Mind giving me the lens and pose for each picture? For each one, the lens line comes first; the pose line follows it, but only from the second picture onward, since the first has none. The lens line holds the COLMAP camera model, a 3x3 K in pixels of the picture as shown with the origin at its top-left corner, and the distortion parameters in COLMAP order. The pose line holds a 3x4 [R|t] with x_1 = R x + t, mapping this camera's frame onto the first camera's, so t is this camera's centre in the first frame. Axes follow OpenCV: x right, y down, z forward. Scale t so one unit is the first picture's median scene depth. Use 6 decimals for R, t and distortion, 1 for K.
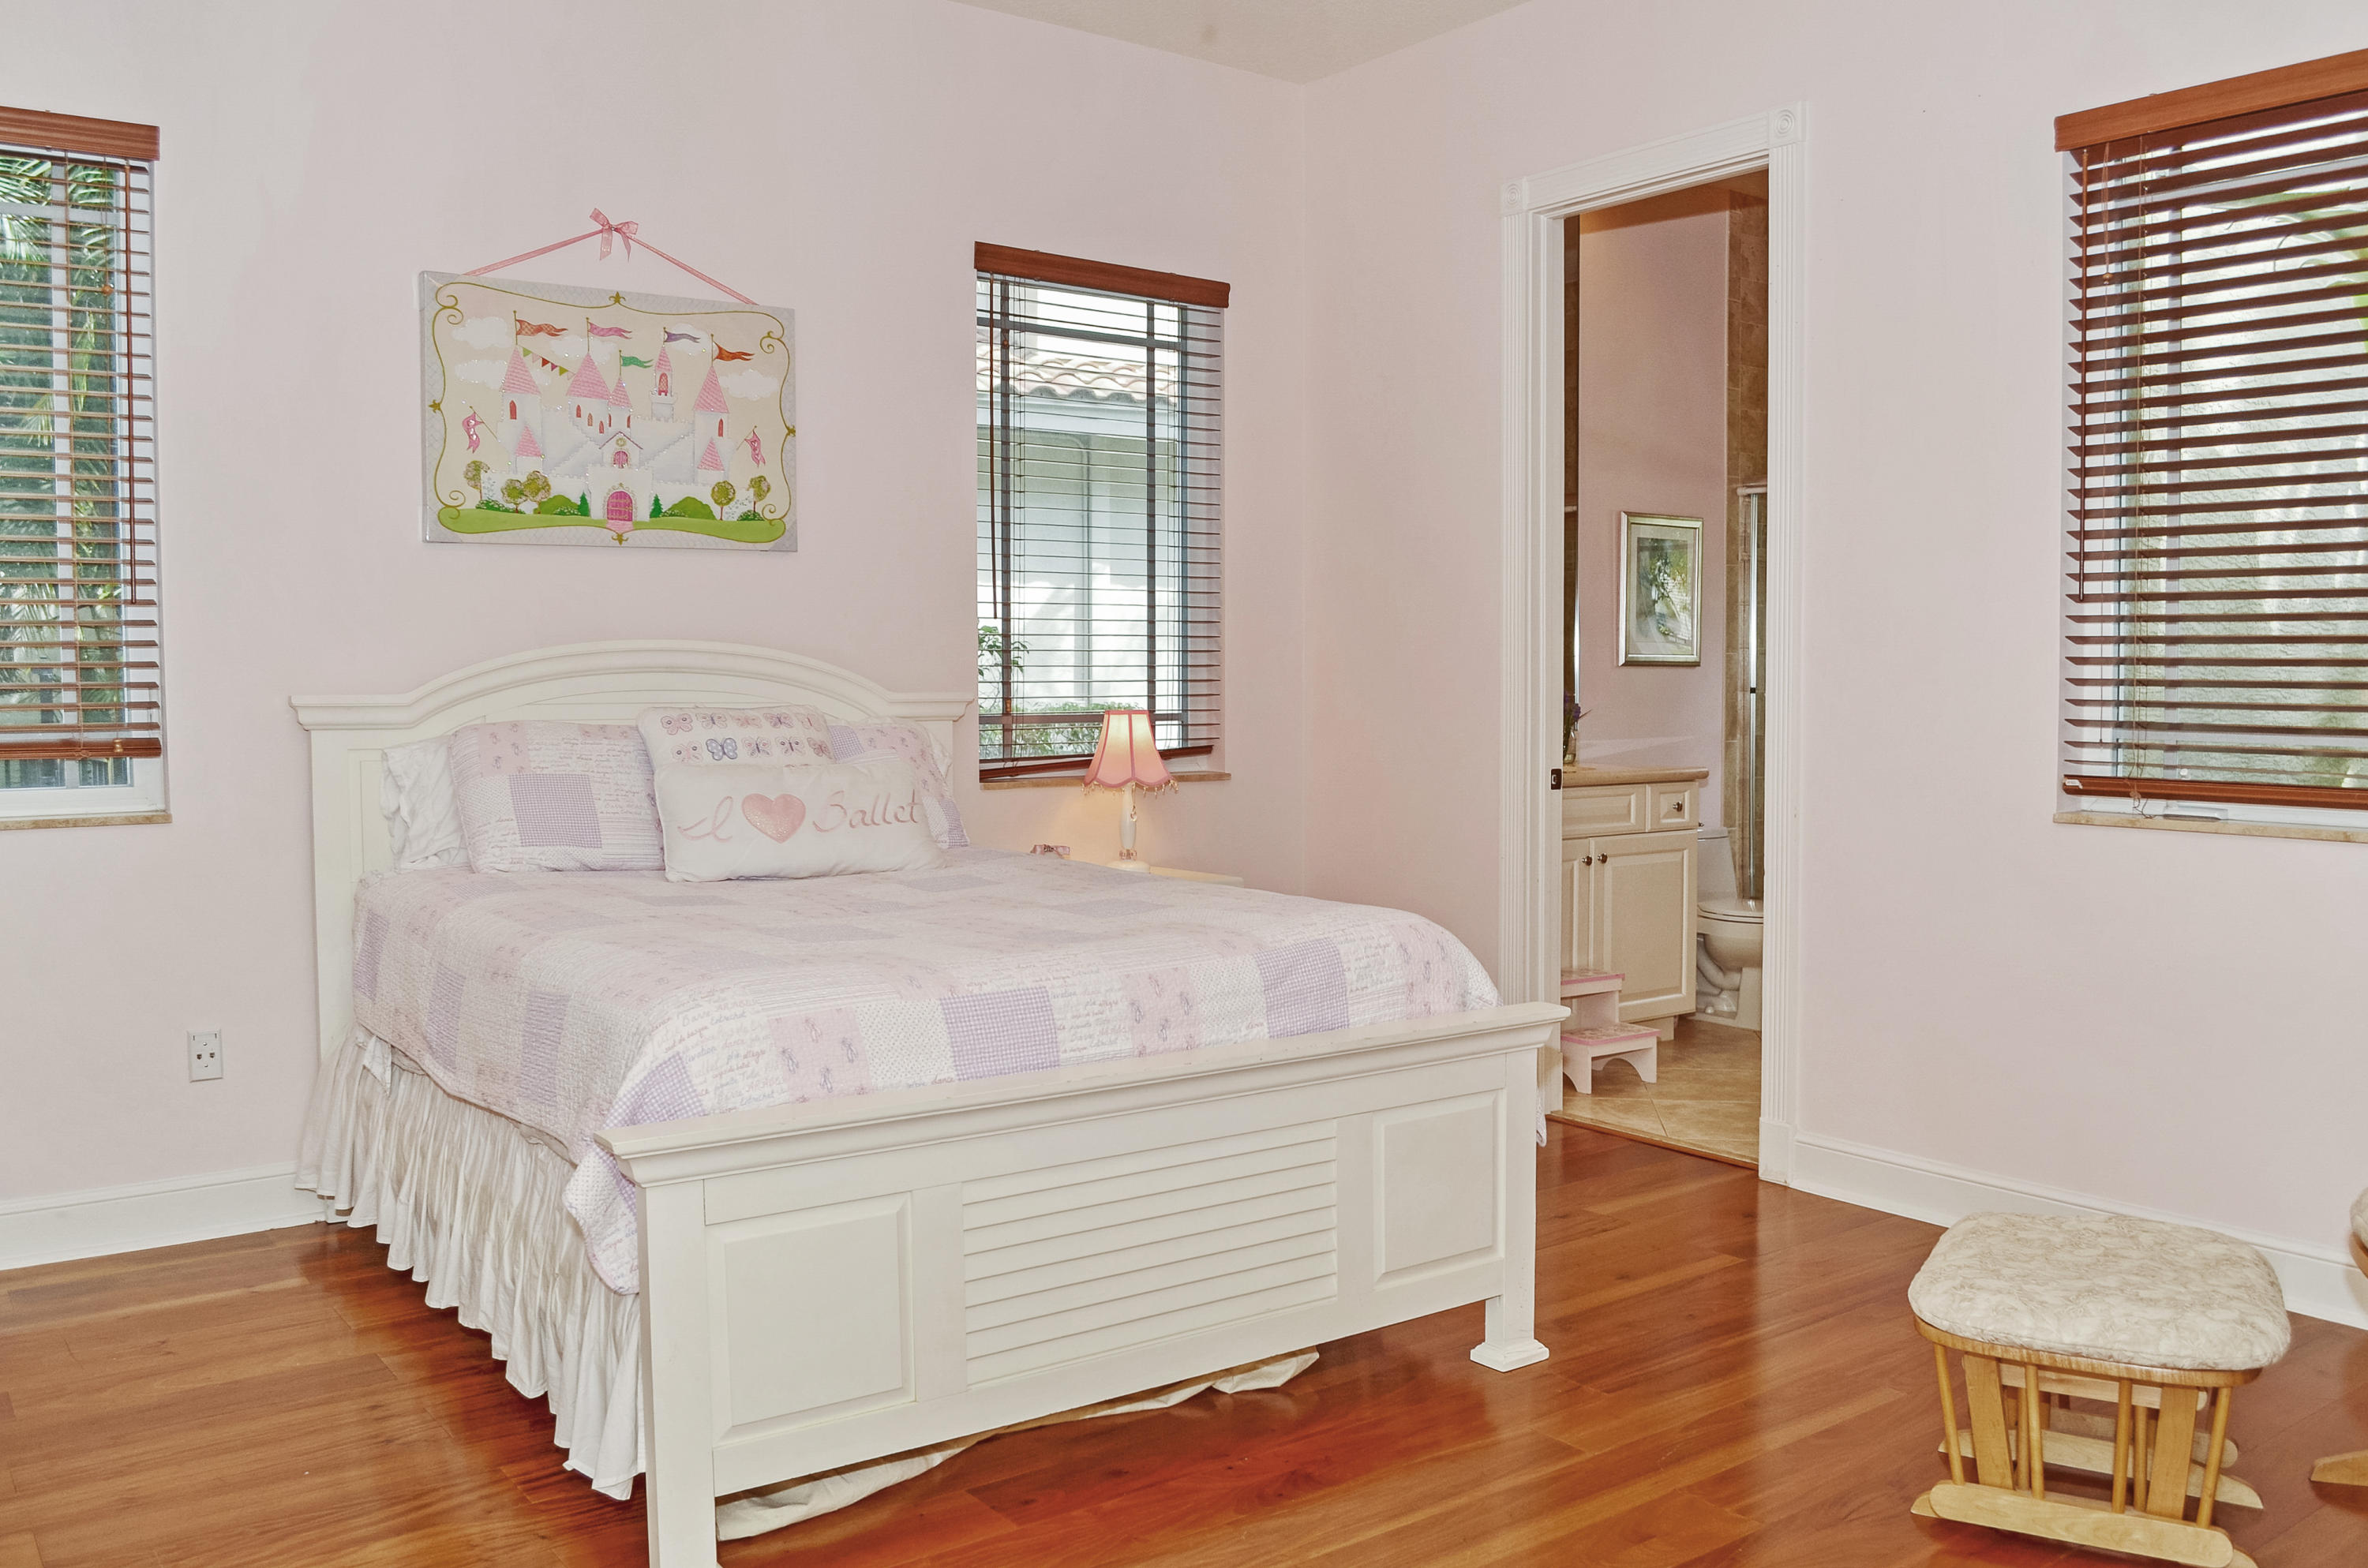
lens RADIAL K [[1884.4, 0, 1184.3], [0, 1884.4, 834.7], [0, 0, 1]] dist [-0.078361, -0.004198]
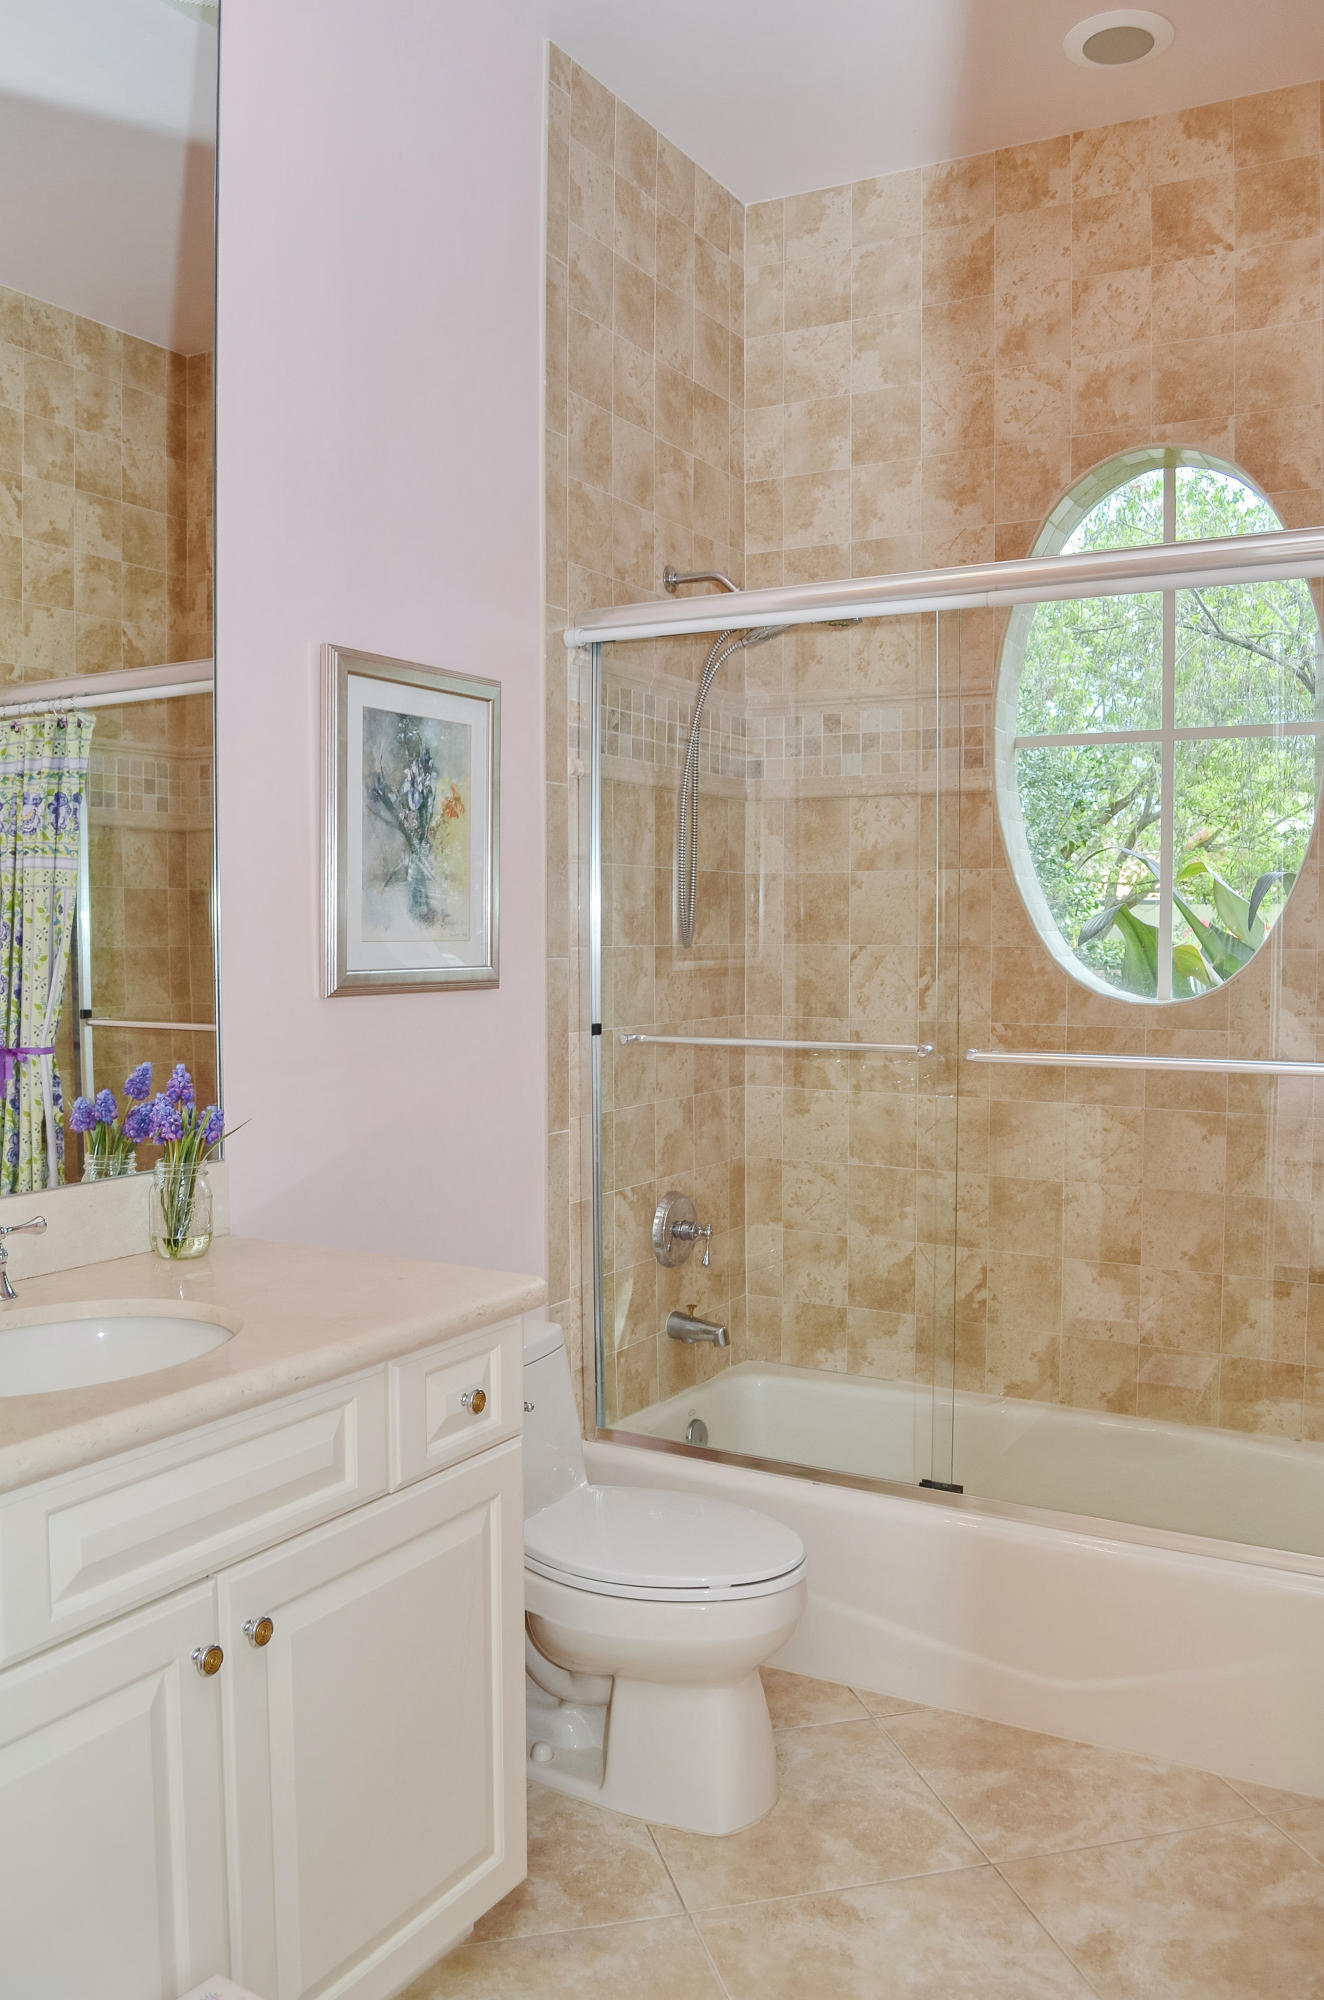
lens RADIAL K [[1591.8, 0, 662.0], [0, 1591.8, 1000.0], [0, 0, 1]] dist [-0.078361, -0.004198]
pose [[0.920194, -0.010437, 0.391324, 0.152621], [0.025108, 0.999160, -0.032391, -0.071879], [-0.390657, 0.039631, 0.919683, 0.602432]]
